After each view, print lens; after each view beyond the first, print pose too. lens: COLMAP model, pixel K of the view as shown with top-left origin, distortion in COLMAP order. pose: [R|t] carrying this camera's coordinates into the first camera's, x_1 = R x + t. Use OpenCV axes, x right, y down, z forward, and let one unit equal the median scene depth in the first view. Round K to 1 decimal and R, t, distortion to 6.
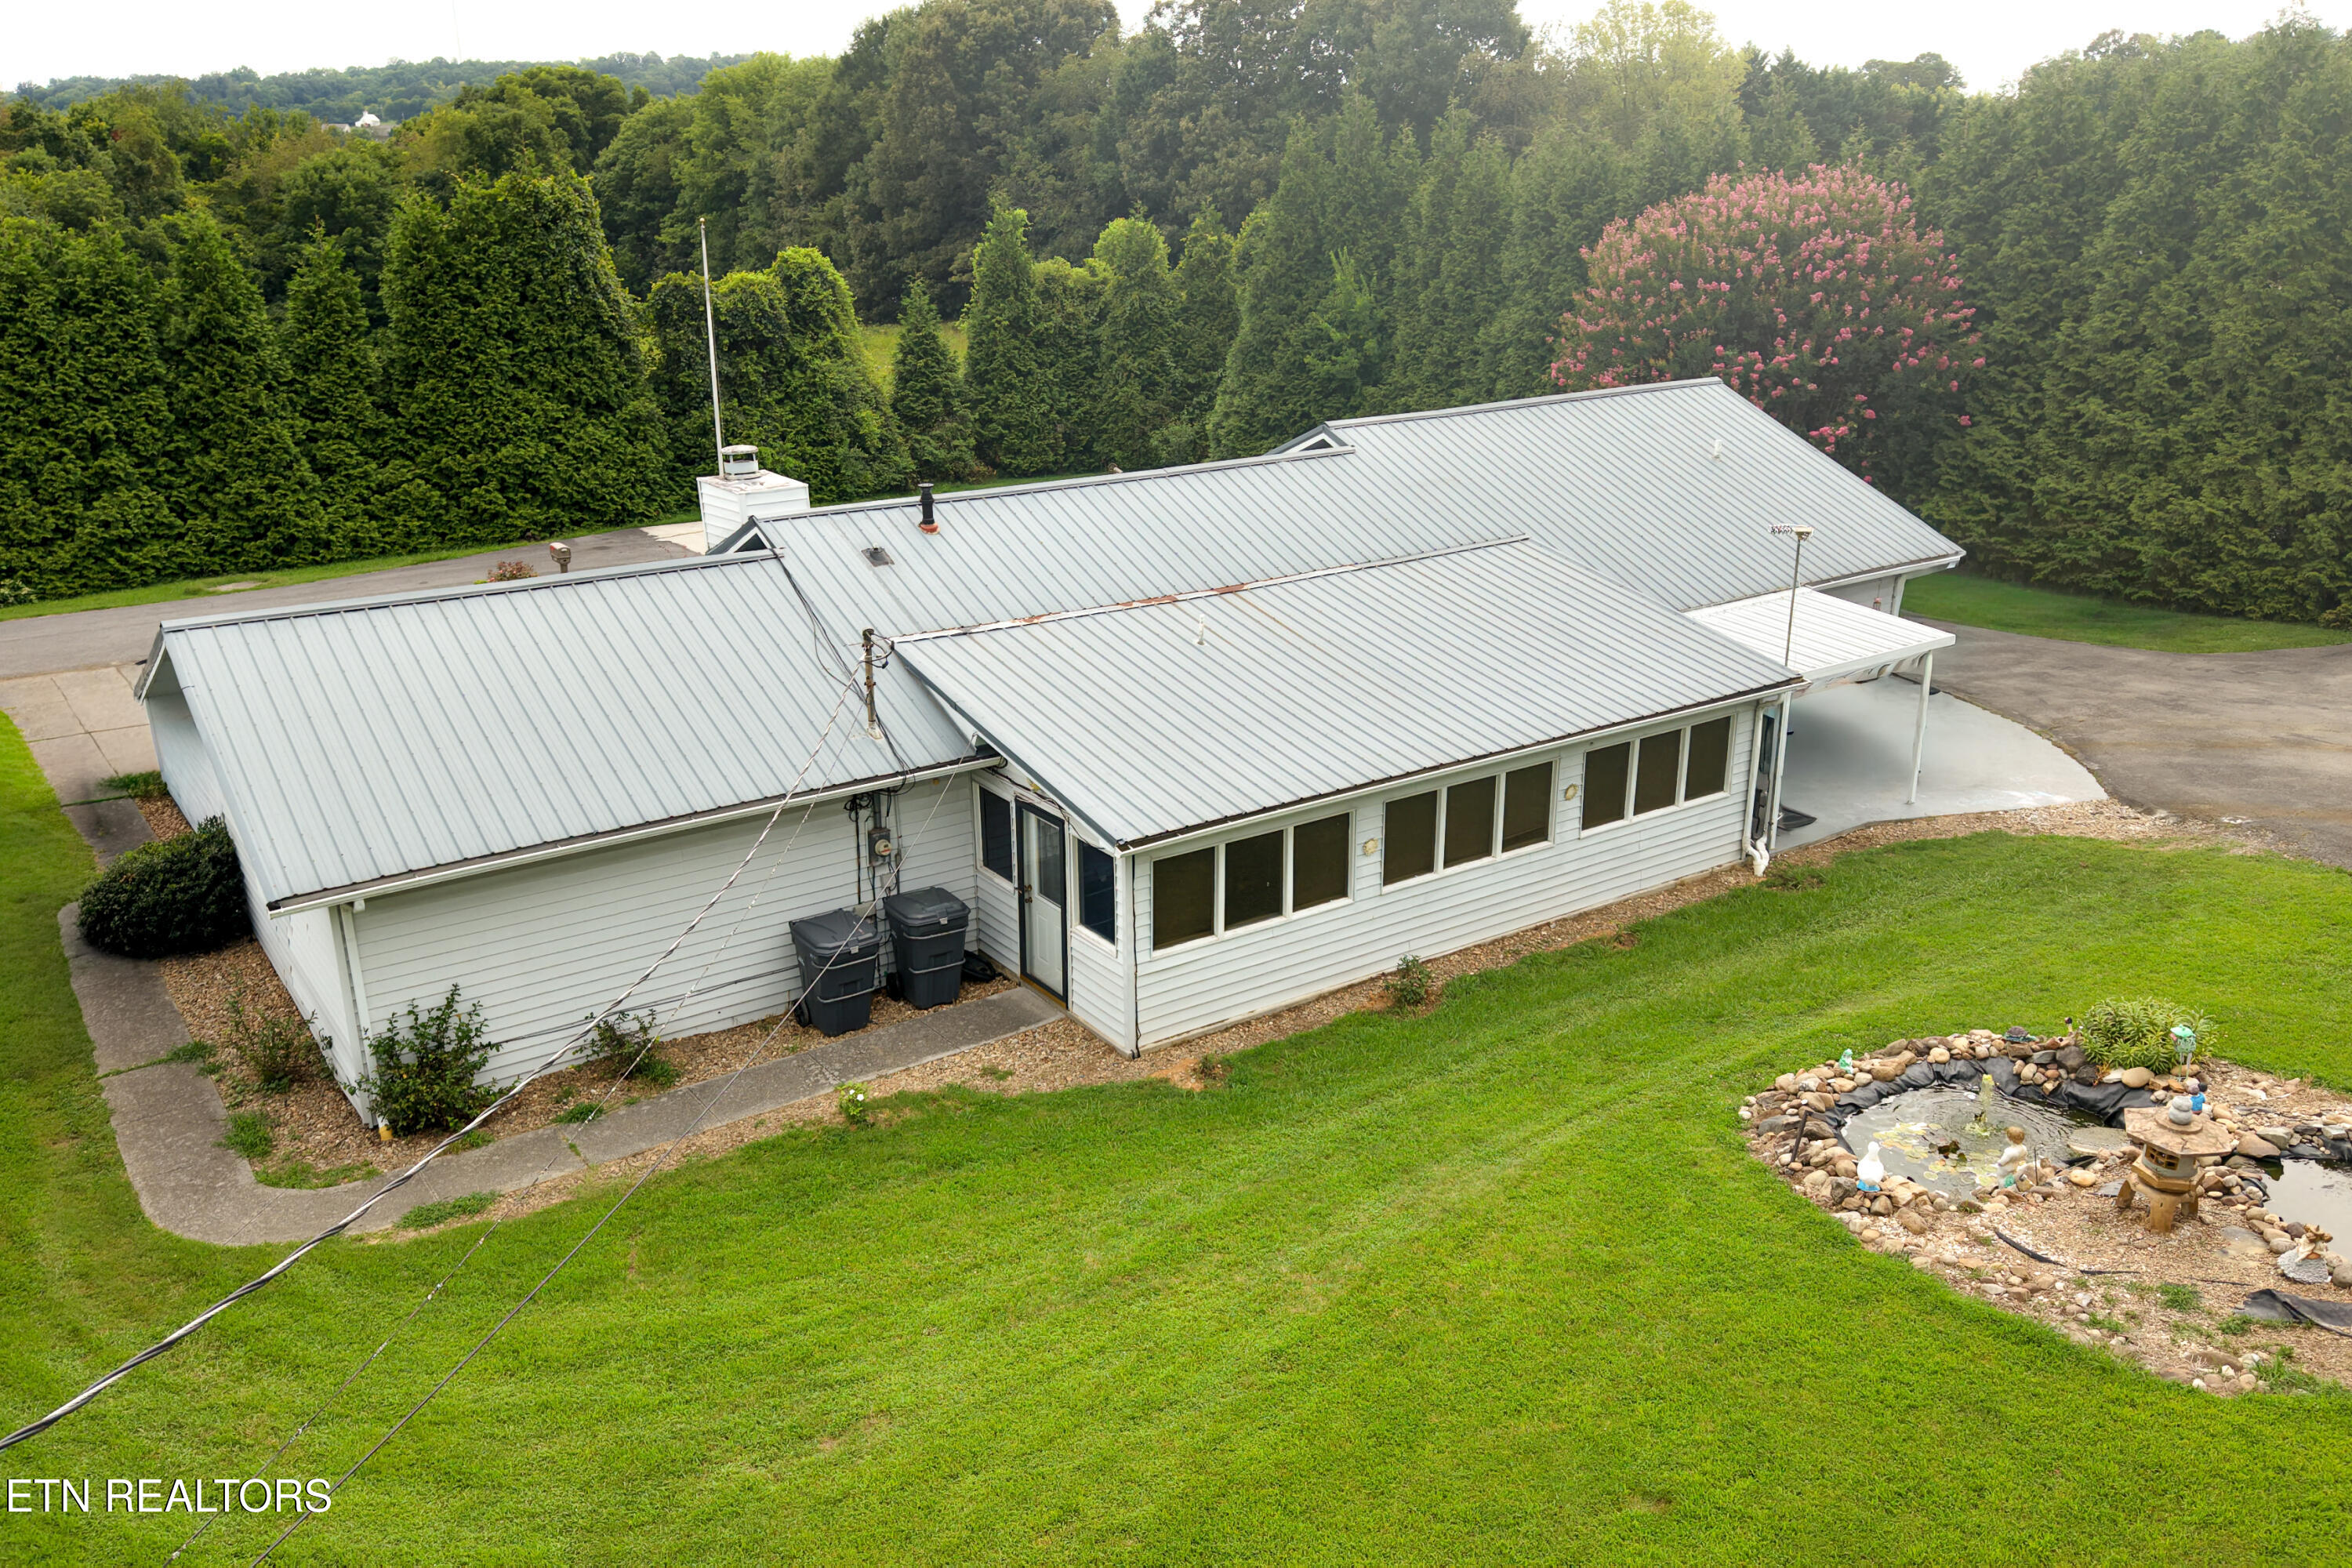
lens RADIAL K [[1859.9, 0, 1180.5], [0, 1859.9, 792.3], [0, 0, 1]] dist [0.038228, -0.053299]
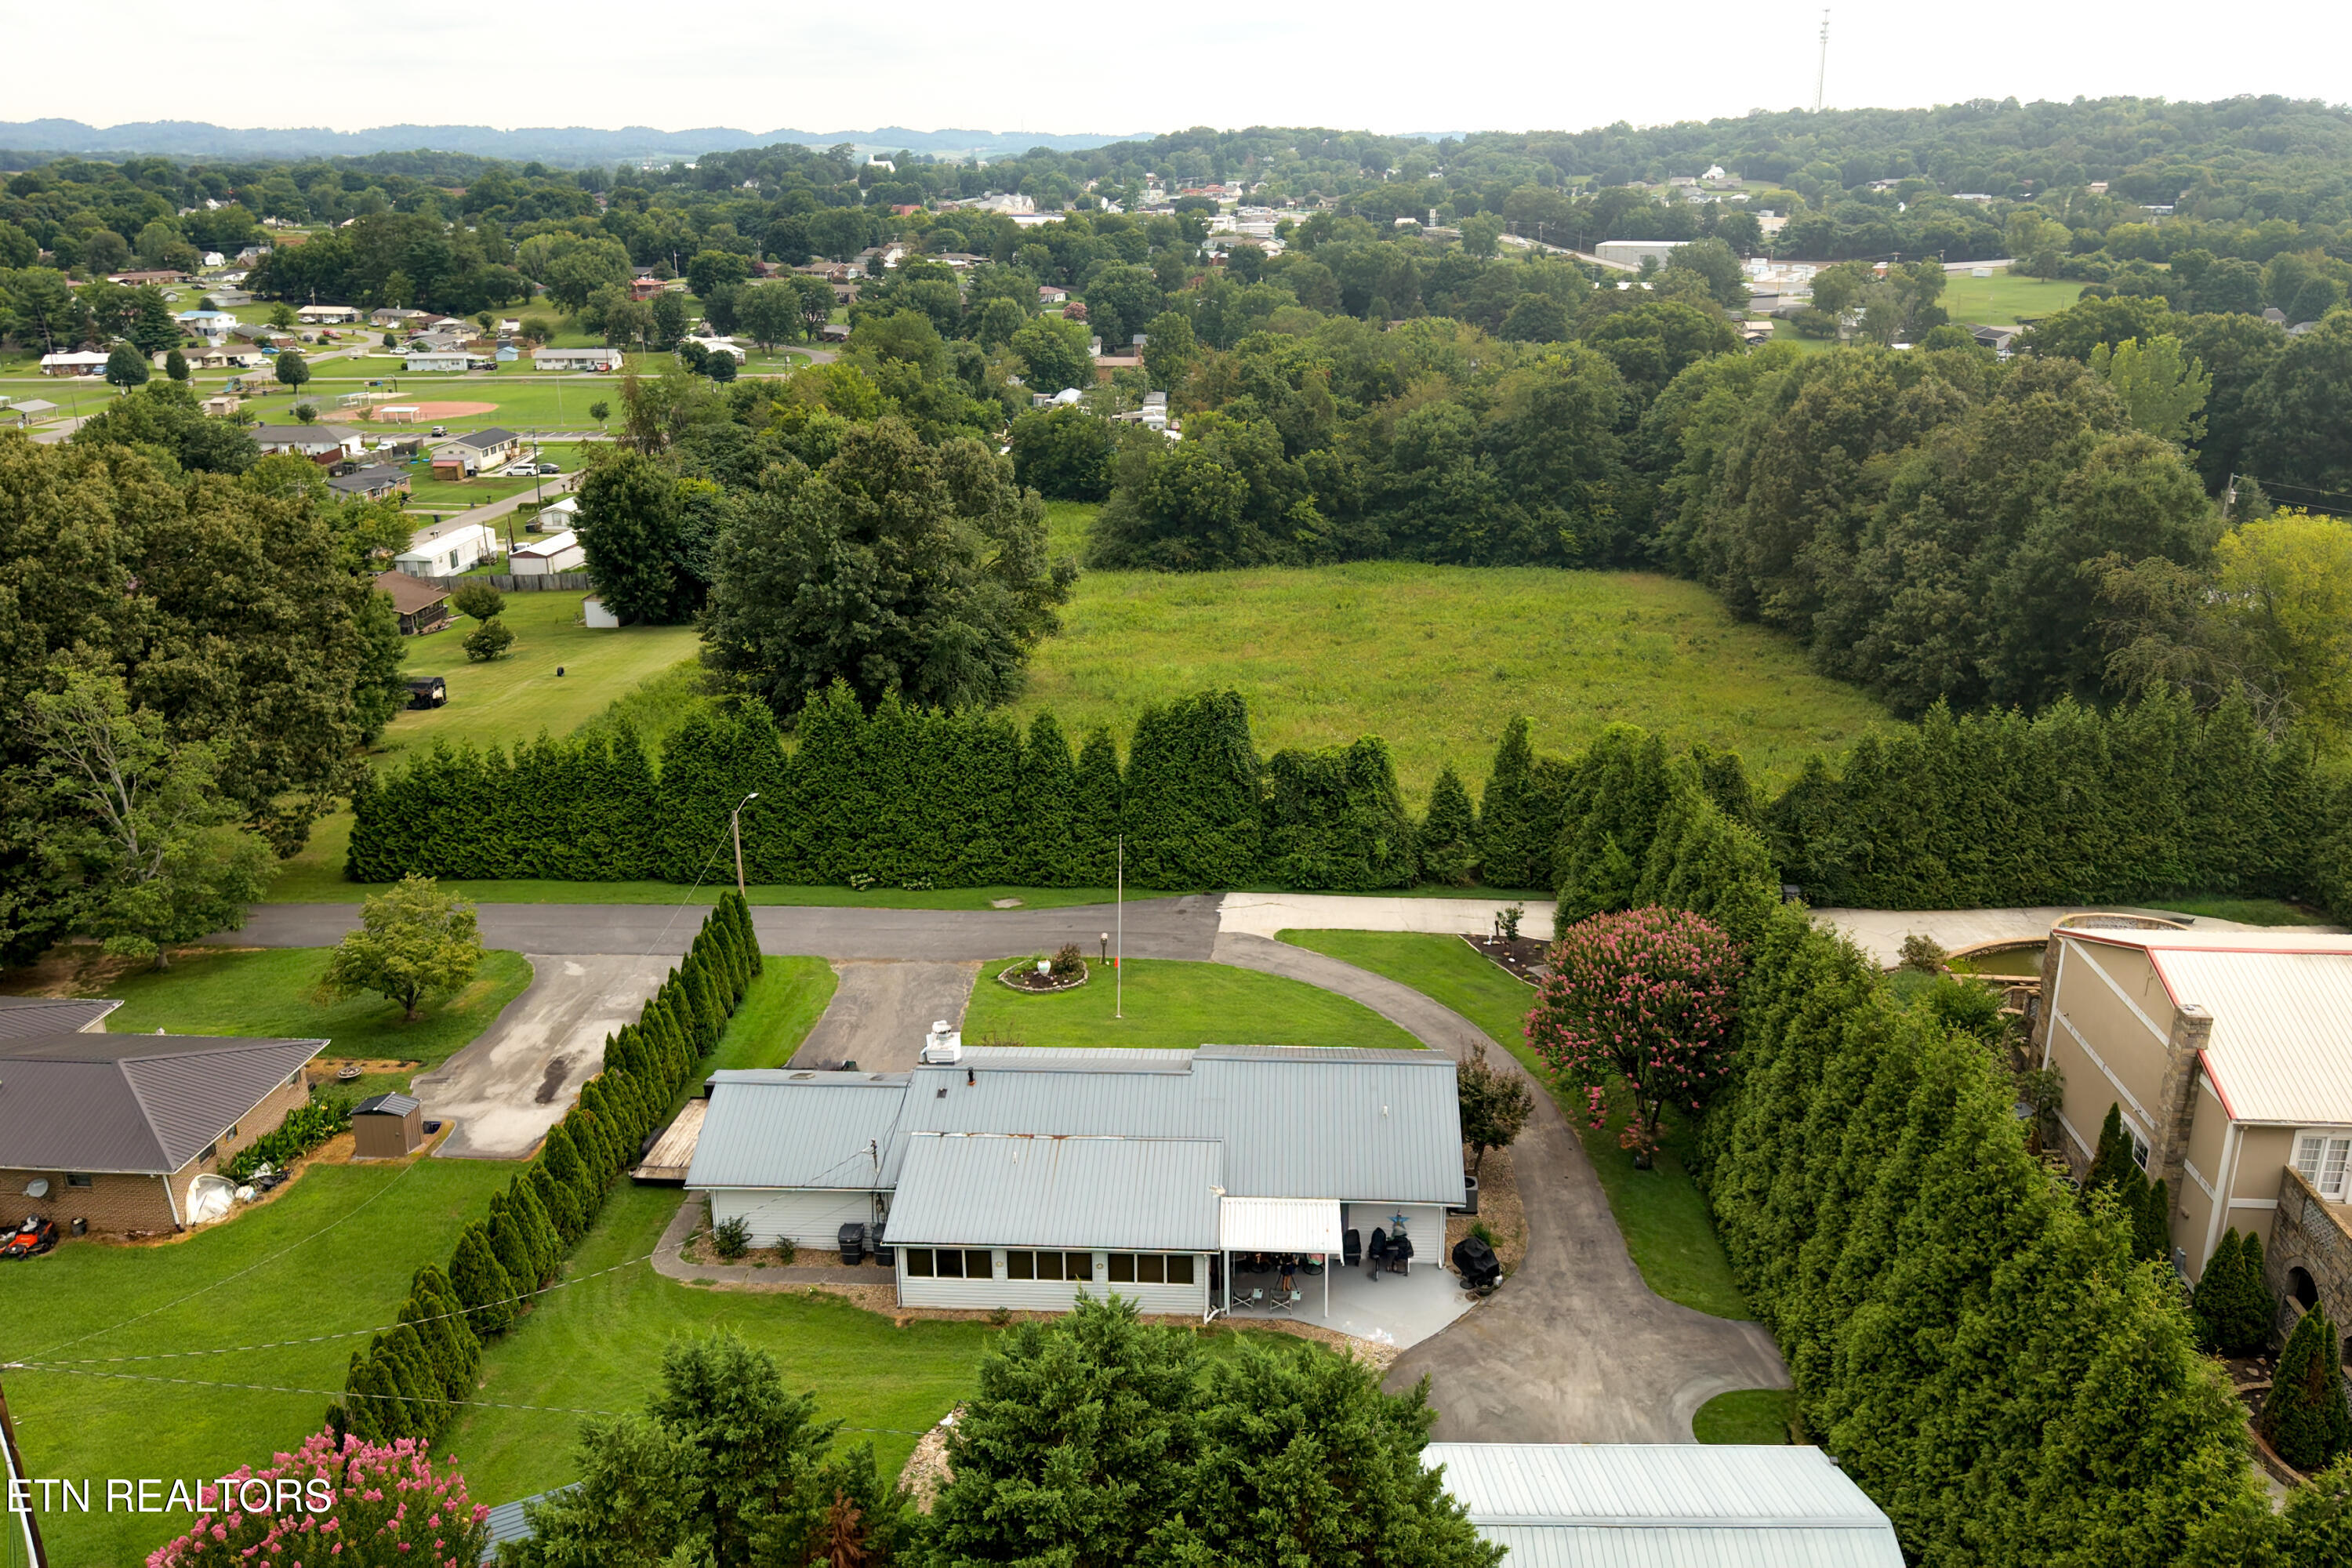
lens RADIAL K [[1845.2, 0, 1179.6], [0, 1845.2, 791.6], [0, 0, 1]] dist [0.097551, -0.142607]
pose [[0.780969, 0.197235, -0.592609, 0.760131], [-0.199665, 0.977880, 0.062335, -0.371820], [0.591795, 0.069642, 0.803075, -0.471824]]
